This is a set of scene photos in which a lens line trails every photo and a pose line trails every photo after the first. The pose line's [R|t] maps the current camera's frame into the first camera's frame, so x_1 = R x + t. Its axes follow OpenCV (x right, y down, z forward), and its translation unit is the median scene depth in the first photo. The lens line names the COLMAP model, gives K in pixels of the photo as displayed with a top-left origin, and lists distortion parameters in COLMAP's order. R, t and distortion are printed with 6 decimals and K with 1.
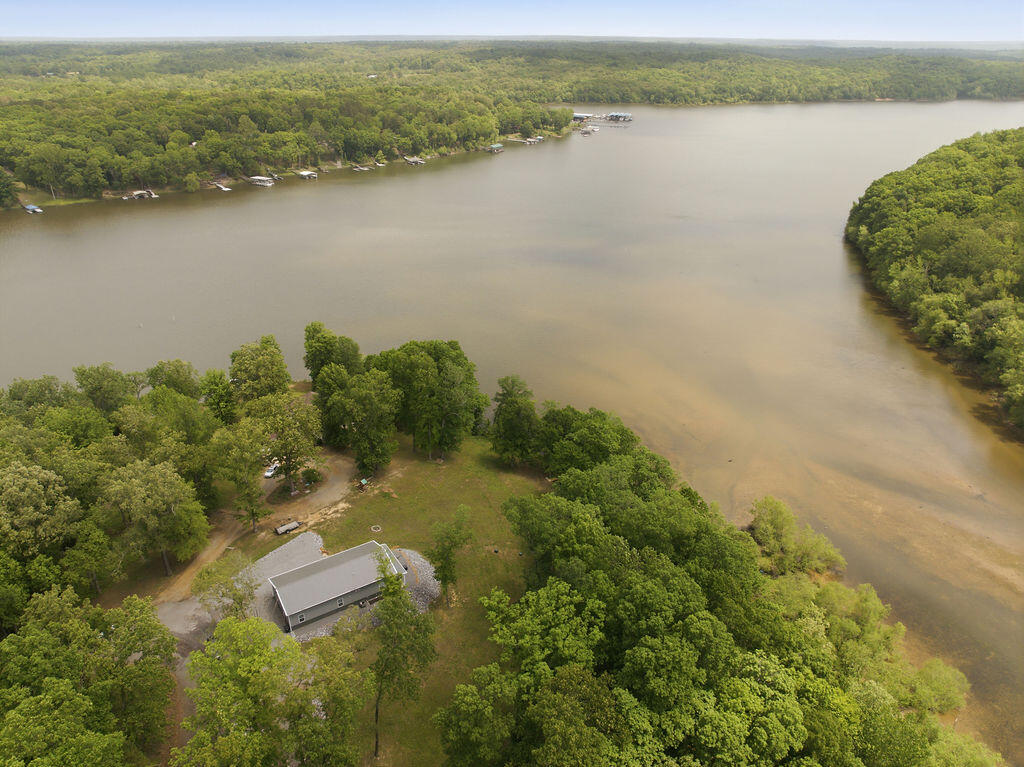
lens RADIAL K [[722.7, 0, 512.0], [0, 722.7, 383.5], [0, 0, 1]] dist [-0.039237, 0.004232]
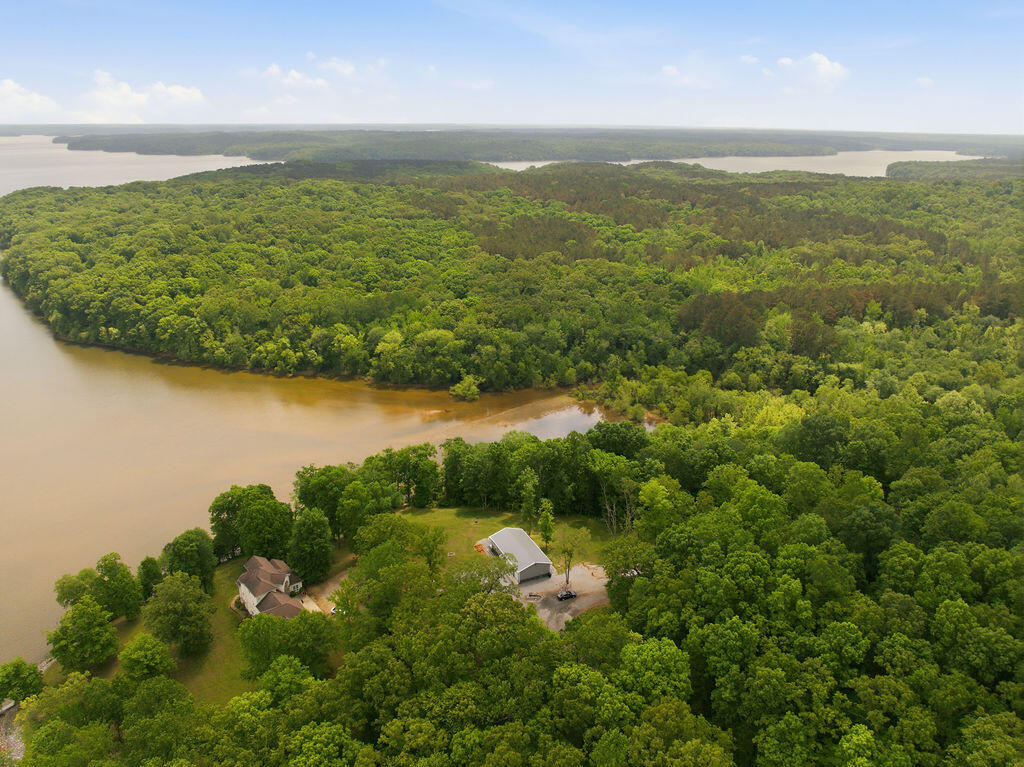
lens RADIAL K [[722.7, 0, 512.0], [0, 722.7, 383.5], [0, 0, 1]] dist [-0.039237, 0.004232]
pose [[0.140082, -0.340621, 0.929707, -0.315740], [0.427541, 0.867727, 0.253494, -0.092823], [-0.893076, 0.361978, 0.267182, 0.083909]]
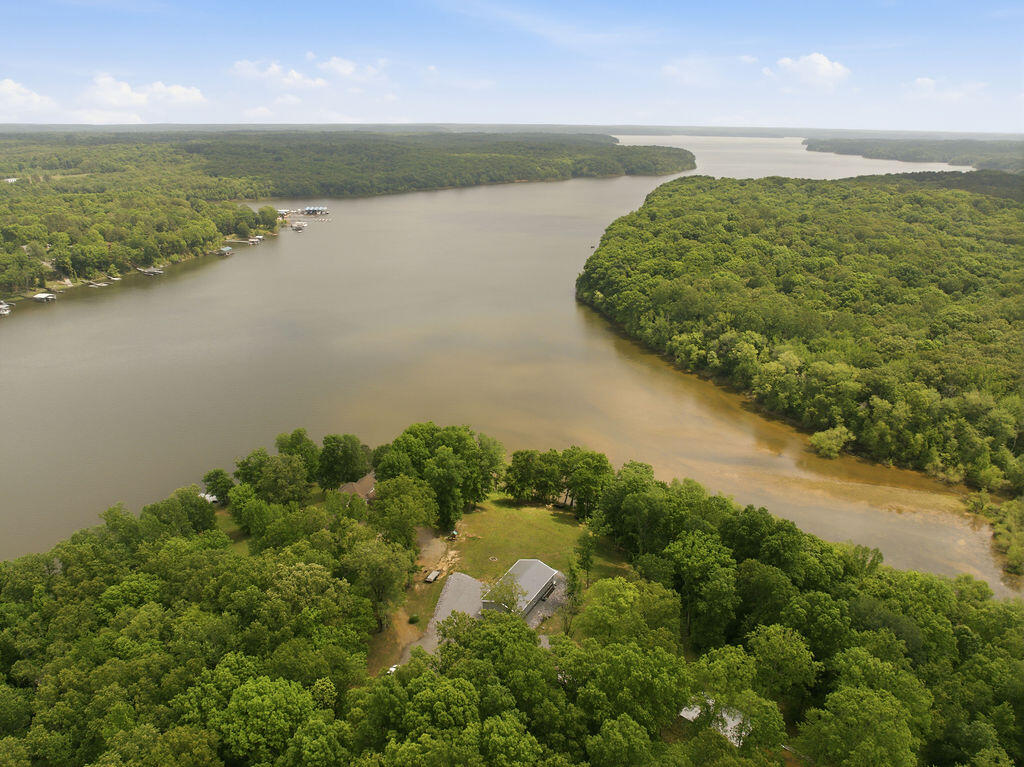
lens RADIAL K [[722.8, 0, 512.0], [0, 722.8, 383.5], [0, 0, 1]] dist [-0.035534, -0.007367]
pose [[0.883505, -0.156520, 0.441497, -0.156369], [0.200877, 0.978057, -0.055245, -0.008100], [-0.423162, 0.137496, 0.895560, -0.057736]]
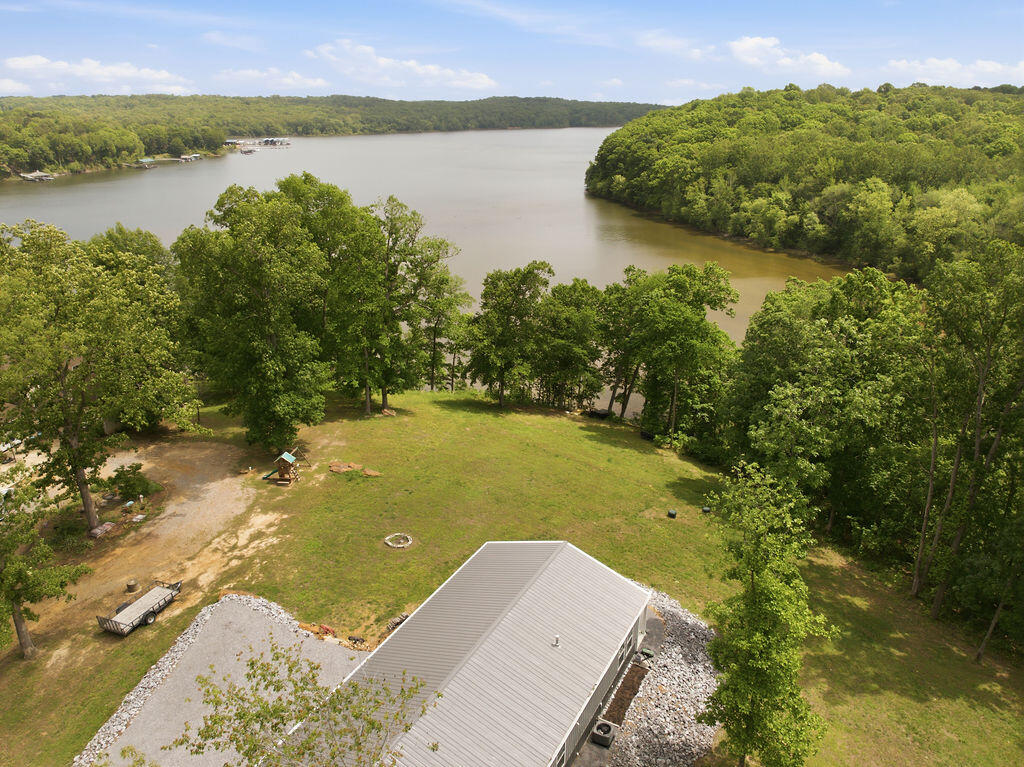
lens RADIAL K [[722.7, 0, 512.0], [0, 722.7, 383.5], [0, 0, 1]] dist [-0.039237, 0.004232]
pose [[0.879472, -0.172344, 0.443651, -0.064874], [0.207984, 0.977591, -0.032535, 0.032735], [-0.428102, 0.120886, 0.895609, 0.140887]]
